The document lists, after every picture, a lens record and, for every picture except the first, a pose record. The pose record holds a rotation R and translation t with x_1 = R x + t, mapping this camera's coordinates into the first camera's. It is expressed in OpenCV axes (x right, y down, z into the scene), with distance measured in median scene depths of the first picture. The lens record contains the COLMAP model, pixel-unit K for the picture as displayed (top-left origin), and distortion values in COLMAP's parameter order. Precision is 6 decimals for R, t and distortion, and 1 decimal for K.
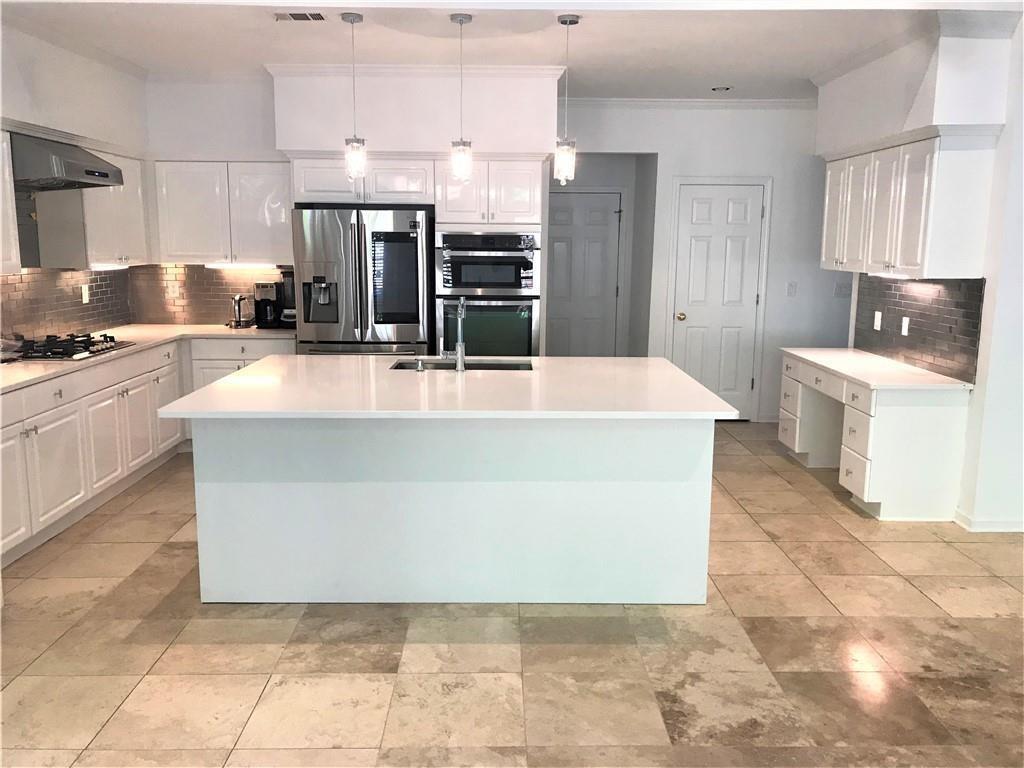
lens RADIAL K [[839.3, 0, 519.8], [0, 839.3, 384.2], [0, 0, 1]] dist [0.014327, 0.010579]
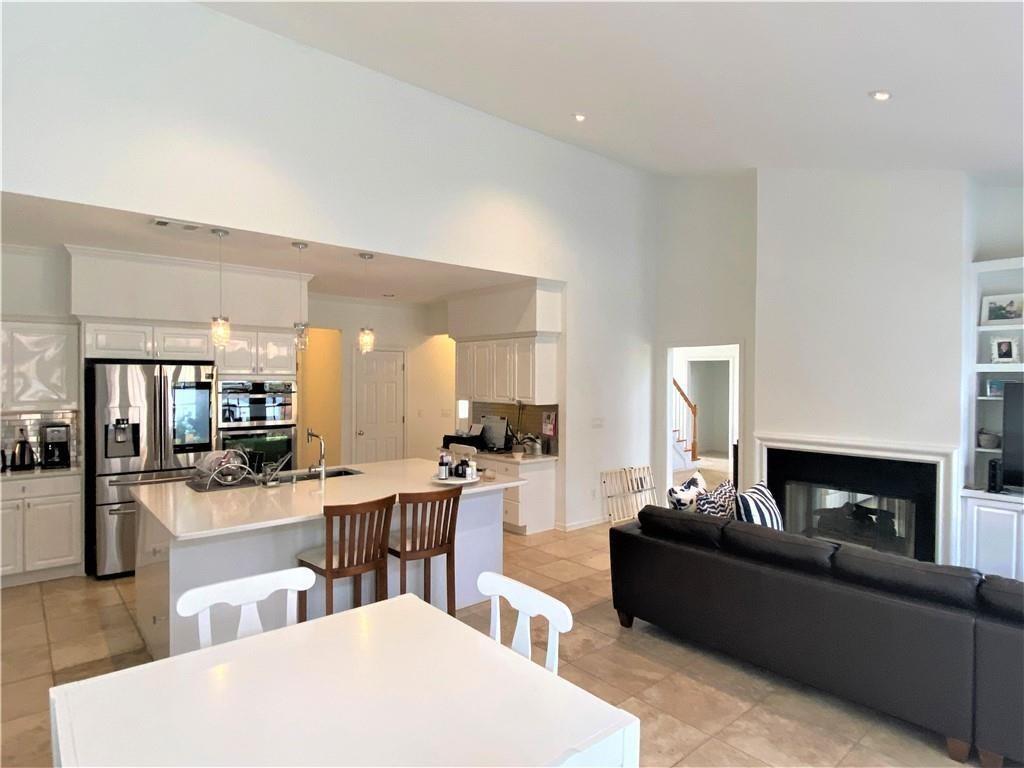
lens RADIAL K [[570.8, 0, 513.9], [0, 570.8, 385.3], [0, 0, 1]] dist [0.053447, -0.046611]
pose [[0.767097, -0.010477, 0.641445, -0.390102], [0.108666, 0.987541, -0.113822, -0.023071], [-0.632261, 0.157015, 0.758678, 0.010311]]
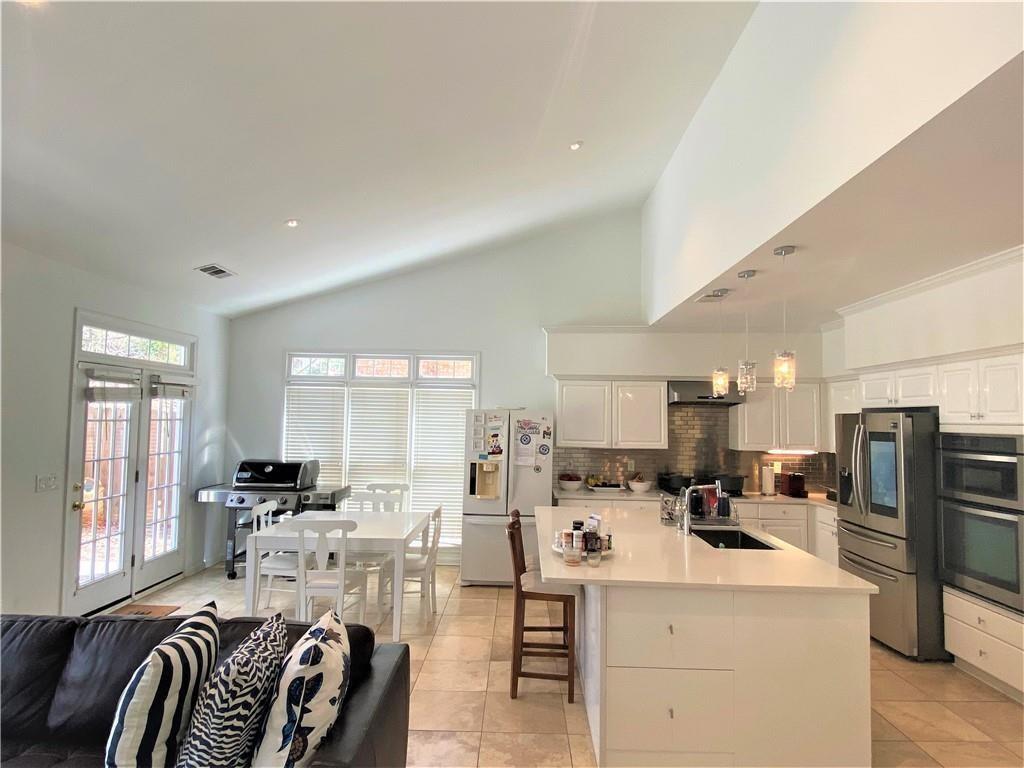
lens RADIAL K [[611.1, 0, 518.8], [0, 611.1, 384.1], [0, 0, 1]] dist [0.057635, -0.060632]
pose [[-0.036180, -0.061602, -0.997445, 0.798552], [-0.181136, 0.981970, -0.054076, -0.128796], [0.982792, 0.178717, -0.046686, 0.641179]]
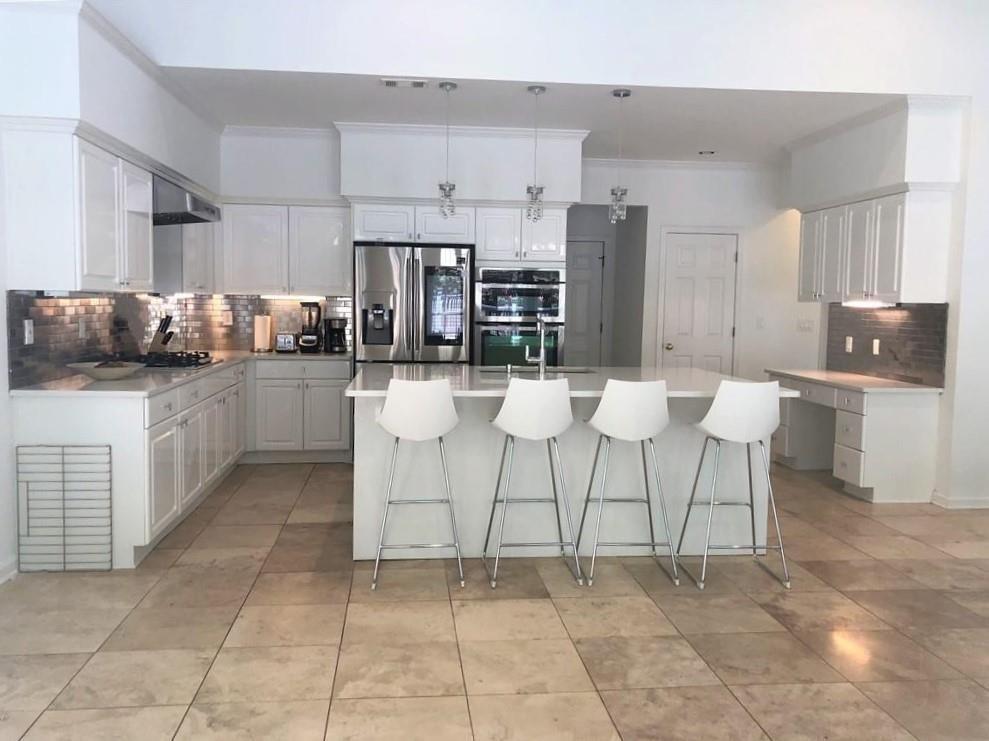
lens RADIAL K [[843.8, 0, 494.5], [0, 843.8, 370.5], [0, 0, 1]] dist [0.018947, 0.003329]
pose [[0.995882, 0.000273, 0.090664, -0.217055], [0.007759, 0.996070, -0.088224, 0.074792], [-0.090331, 0.088564, 0.991966, -0.166147]]
